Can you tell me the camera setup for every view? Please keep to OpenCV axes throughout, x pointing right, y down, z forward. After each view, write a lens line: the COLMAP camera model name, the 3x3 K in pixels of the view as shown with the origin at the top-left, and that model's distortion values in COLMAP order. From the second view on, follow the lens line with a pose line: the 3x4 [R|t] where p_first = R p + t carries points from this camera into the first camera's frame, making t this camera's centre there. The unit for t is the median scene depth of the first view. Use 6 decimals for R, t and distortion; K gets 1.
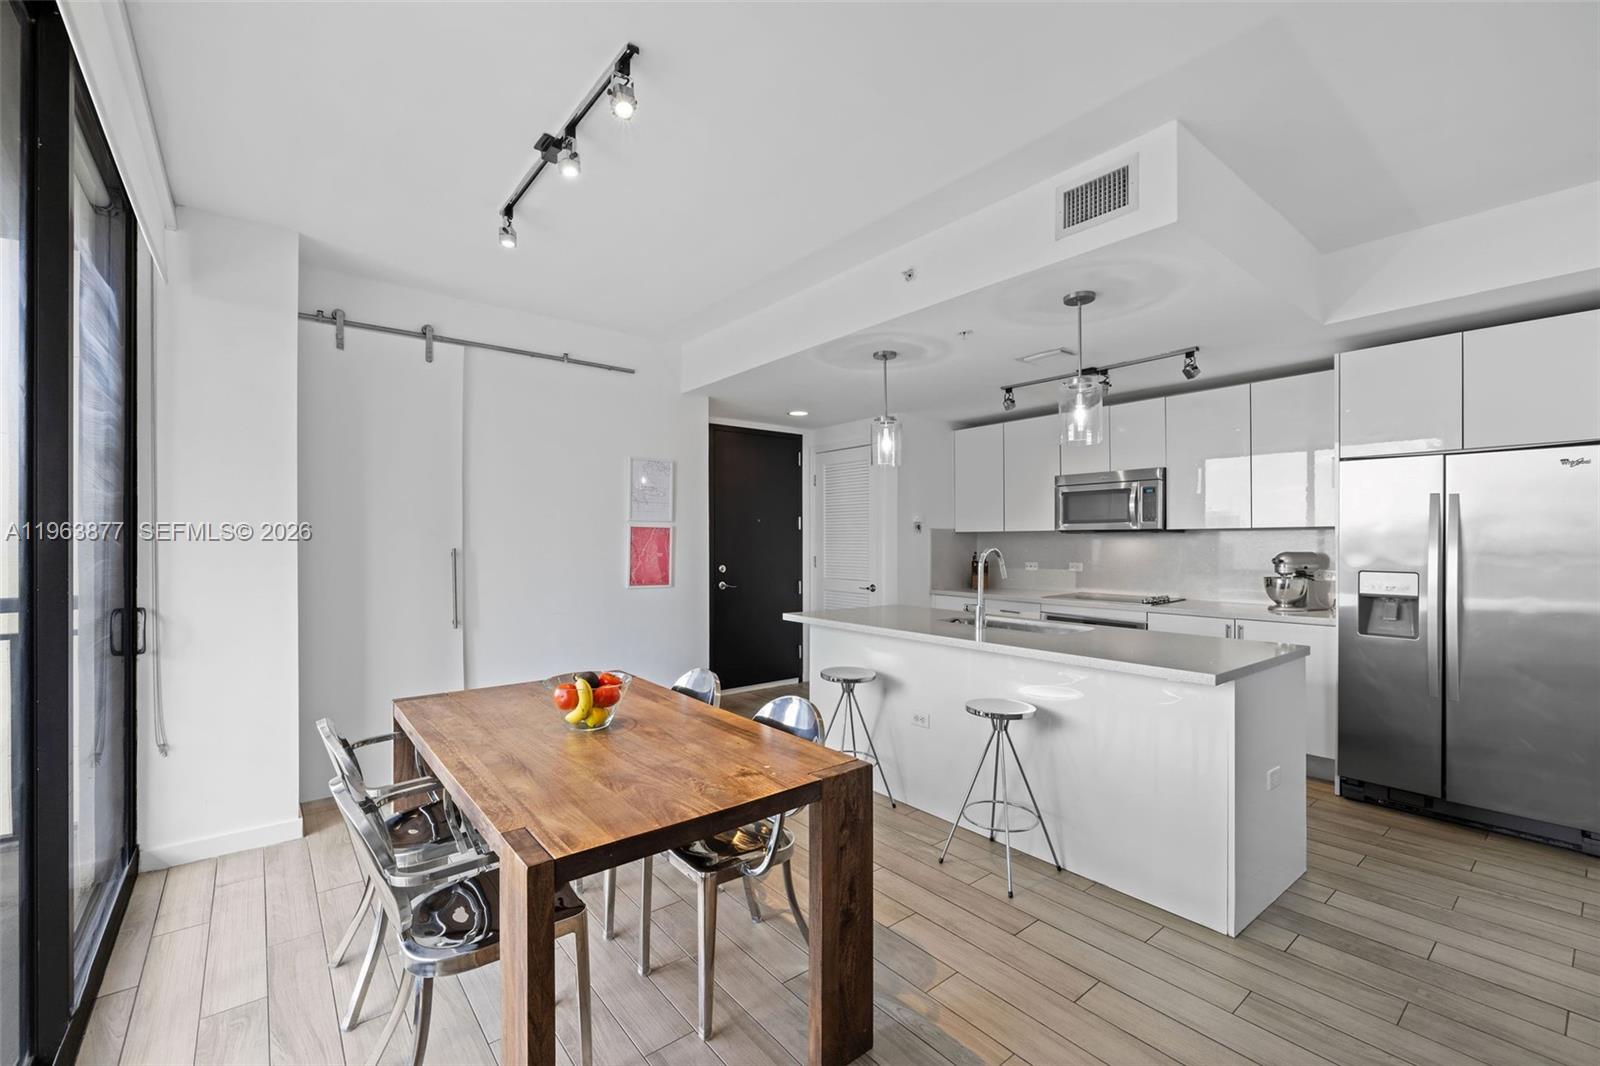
lens RADIAL K [[670.1, 0, 802.4], [0, 670.1, 540.2], [0, 0, 1]] dist [0.000821, -0.000110]
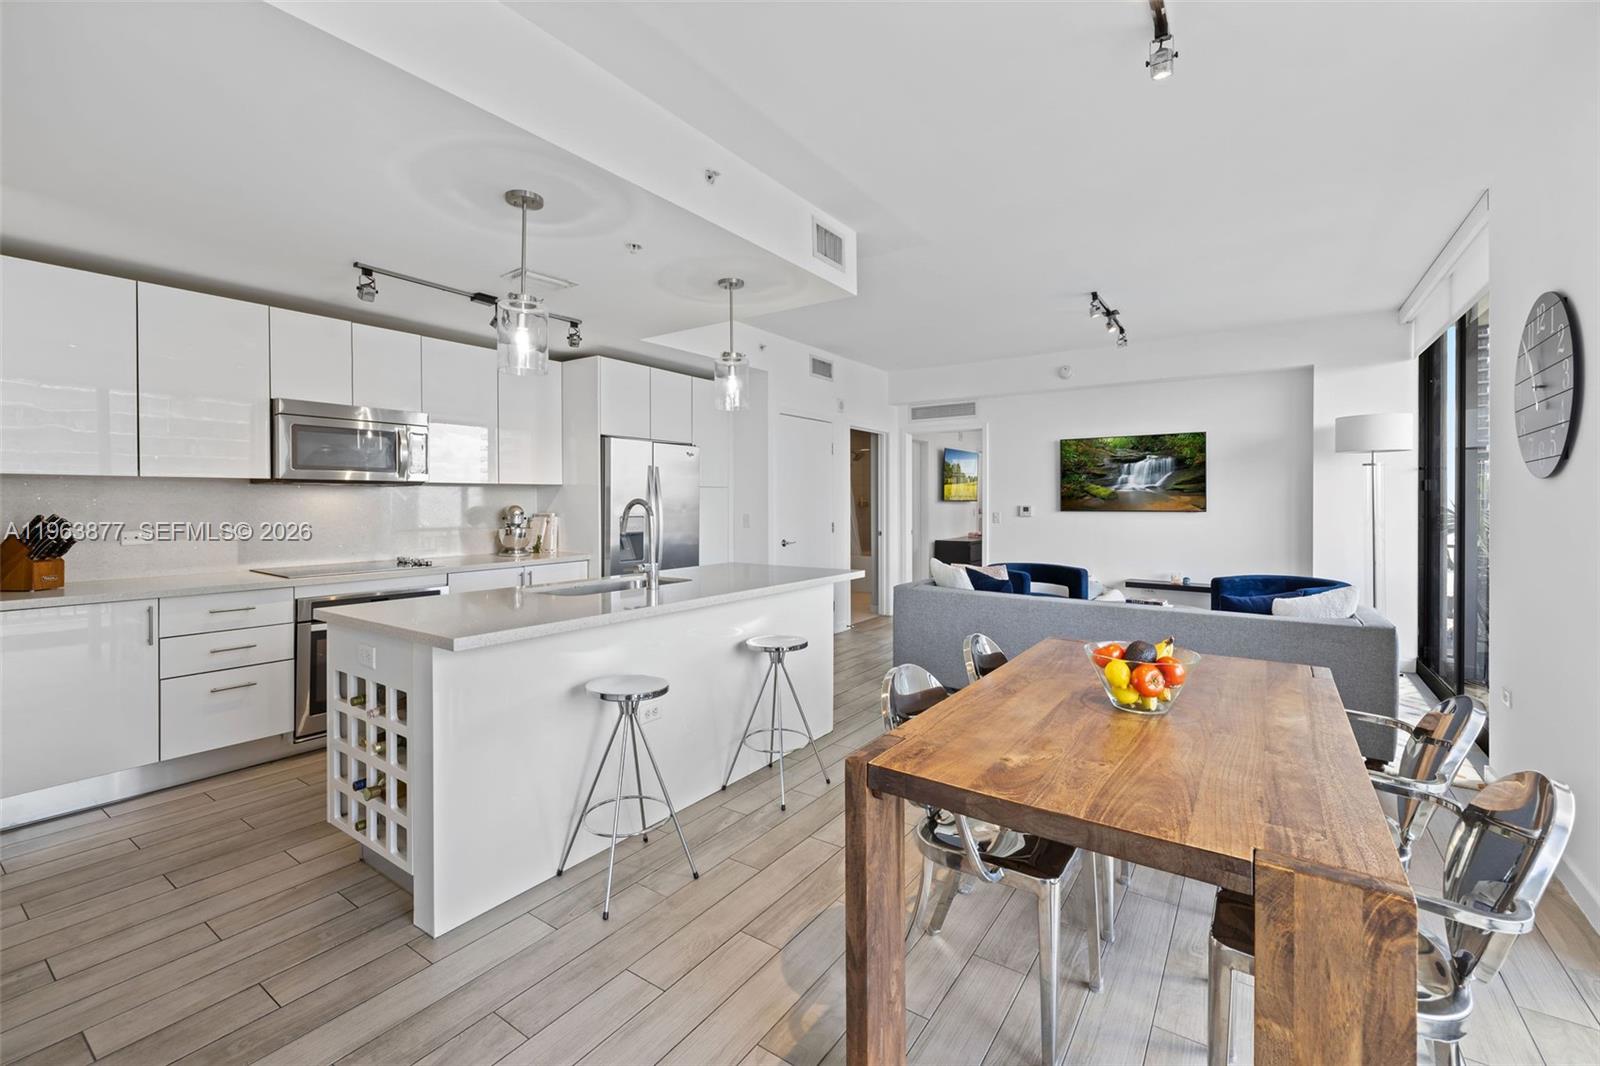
lens RADIAL K [[685.8, 0, 784.8], [0, 685.8, 508.8], [0, 0, 1]] dist [0.000275, -0.000133]
pose [[-0.275060, -0.008526, 0.961389, -0.547597], [0.003254, 0.999947, 0.009799, 0.013490], [-0.961421, 0.005823, -0.275018, 0.888451]]
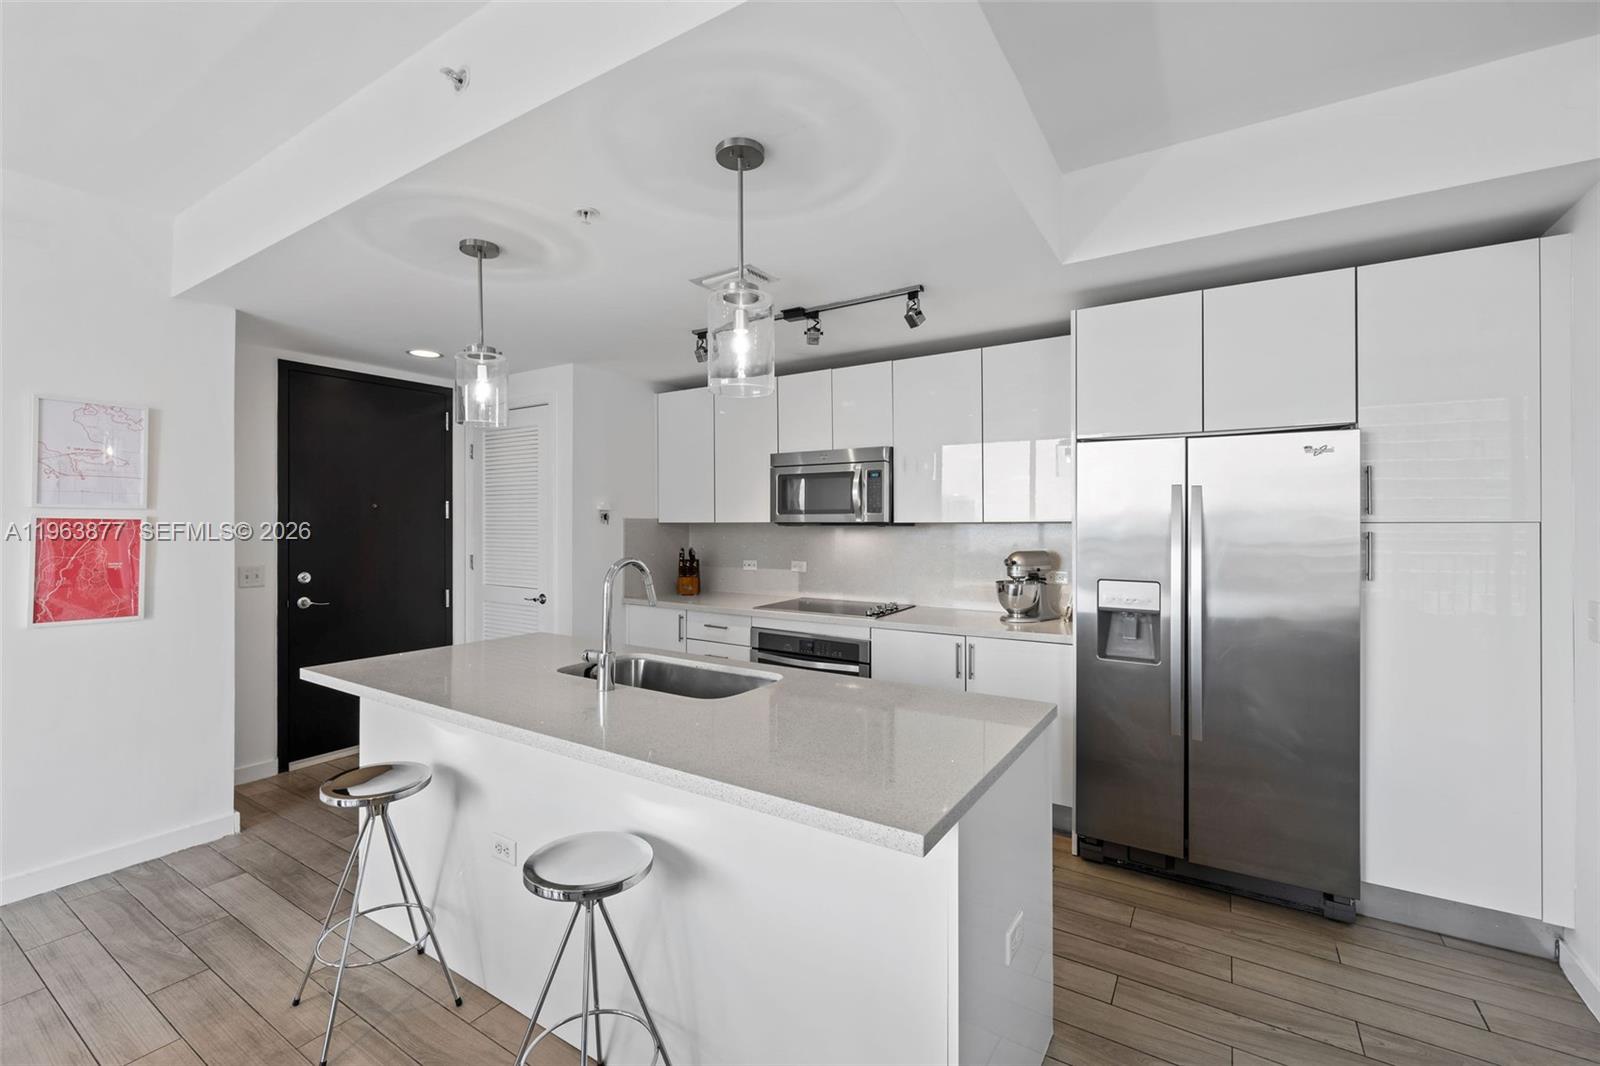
lens RADIAL K [[682.4, 0, 797.4], [0, 682.4, 522.4], [0, 0, 1]] dist [0.000132, 0.000225]
pose [[0.947493, -0.000278, 0.319776, 0.188827], [0.000285, 1.000000, 0.000026, -0.018828], [-0.319776, 0.000067, 0.947493, 0.283053]]
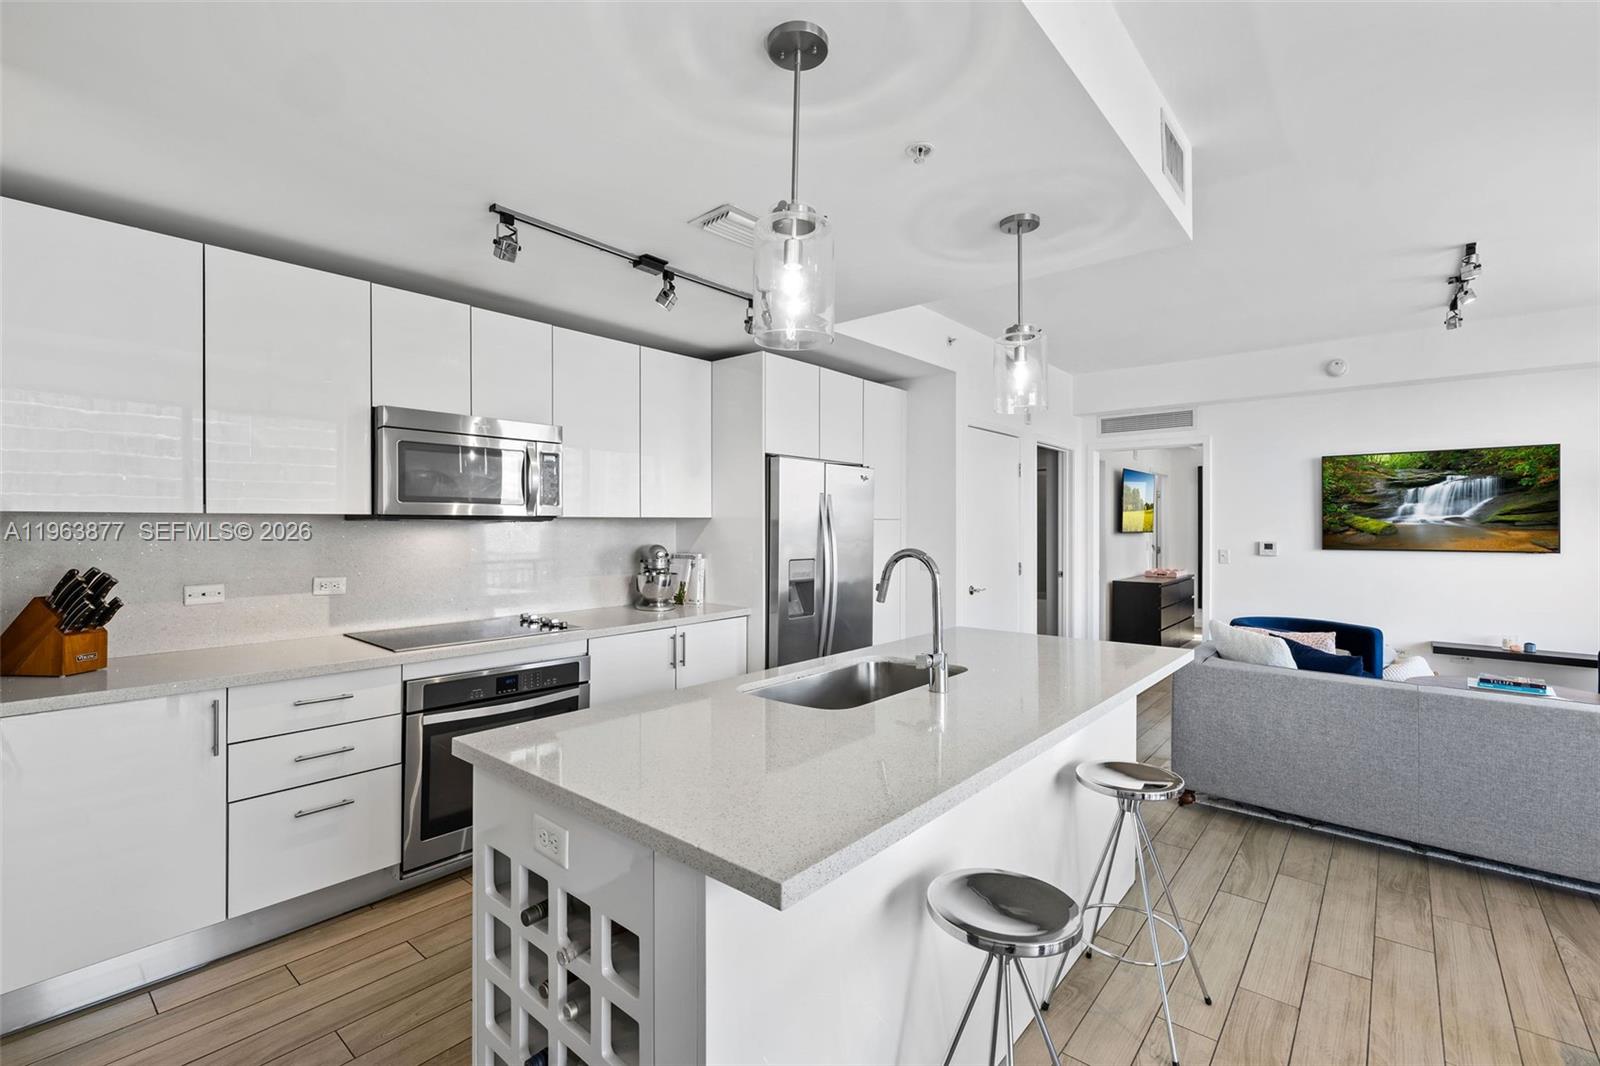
lens RADIAL K [[709.7, 0, 778.0], [0, 709.7, 530.4], [0, 0, 1]] dist [0.000130, 0.000135]
pose [[-0.177523, -0.006058, 0.984098, -0.250195], [0.000816, 0.999980, 0.006303, -0.007736], [-0.984116, 0.001922, -0.177515, 1.020976]]
